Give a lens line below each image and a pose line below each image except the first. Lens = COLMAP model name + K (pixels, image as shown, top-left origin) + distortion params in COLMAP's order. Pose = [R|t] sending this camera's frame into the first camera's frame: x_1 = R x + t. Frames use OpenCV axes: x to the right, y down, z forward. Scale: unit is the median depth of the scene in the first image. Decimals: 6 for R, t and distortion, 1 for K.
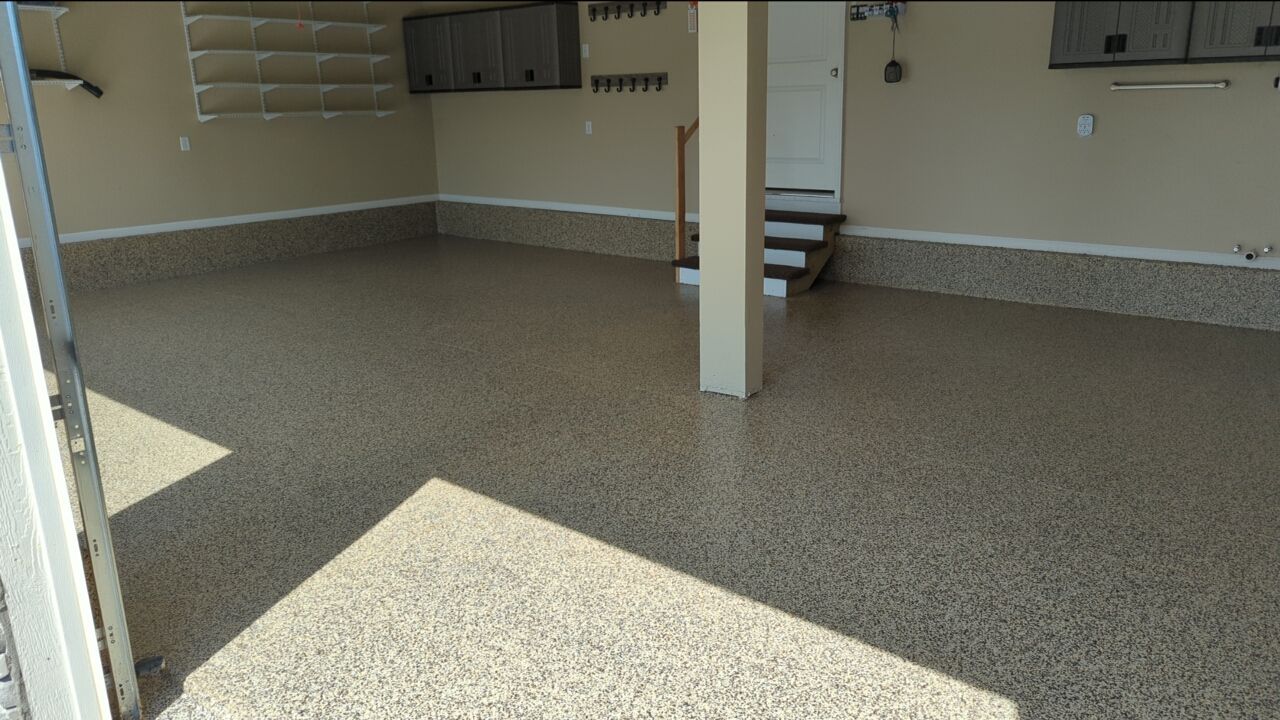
lens RADIAL K [[914.9, 0, 640.0], [0, 914.9, 360.0], [0, 0, 1]] dist [0.007369, 0.001793]
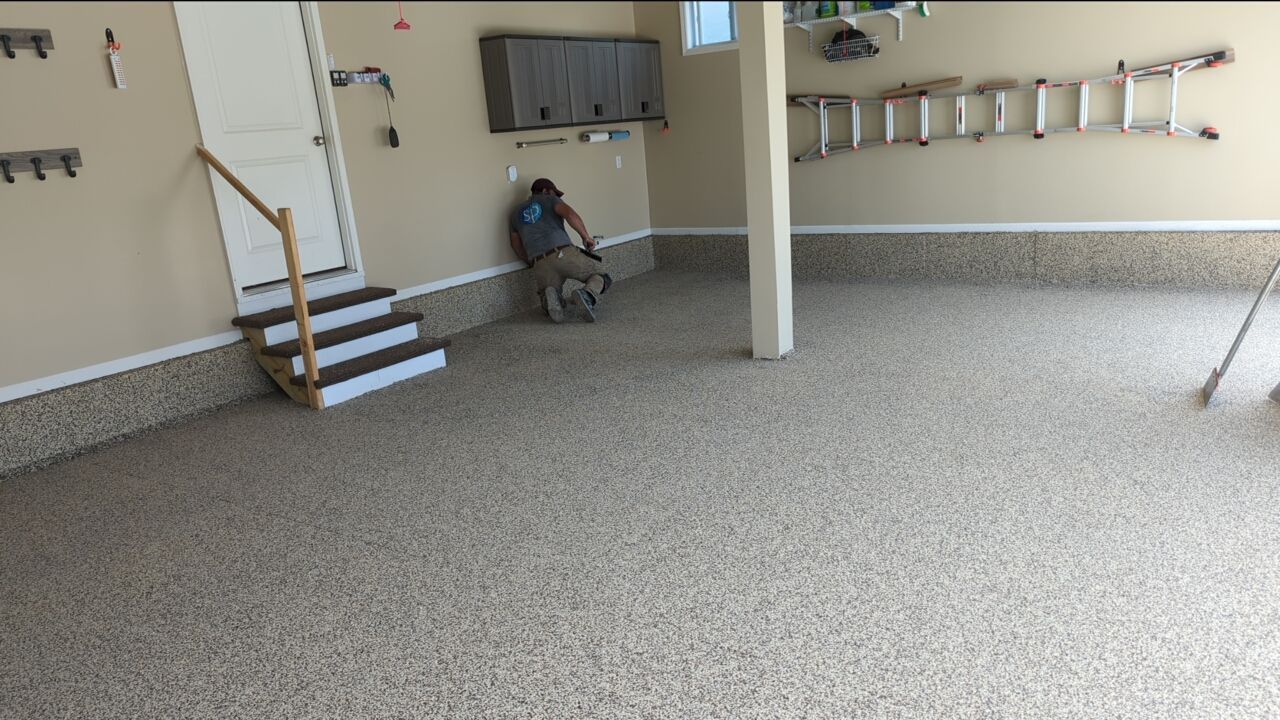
lens RADIAL K [[835.8, 0, 640.0], [0, 835.8, 360.0], [0, 0, 1]] dist [-0.002325, -0.001654]
pose [[-0.055248, -0.236889, 0.969965, -0.701906], [0.358371, 0.902015, 0.240706, -0.213292], [-0.931943, 0.360906, 0.035059, 0.790491]]
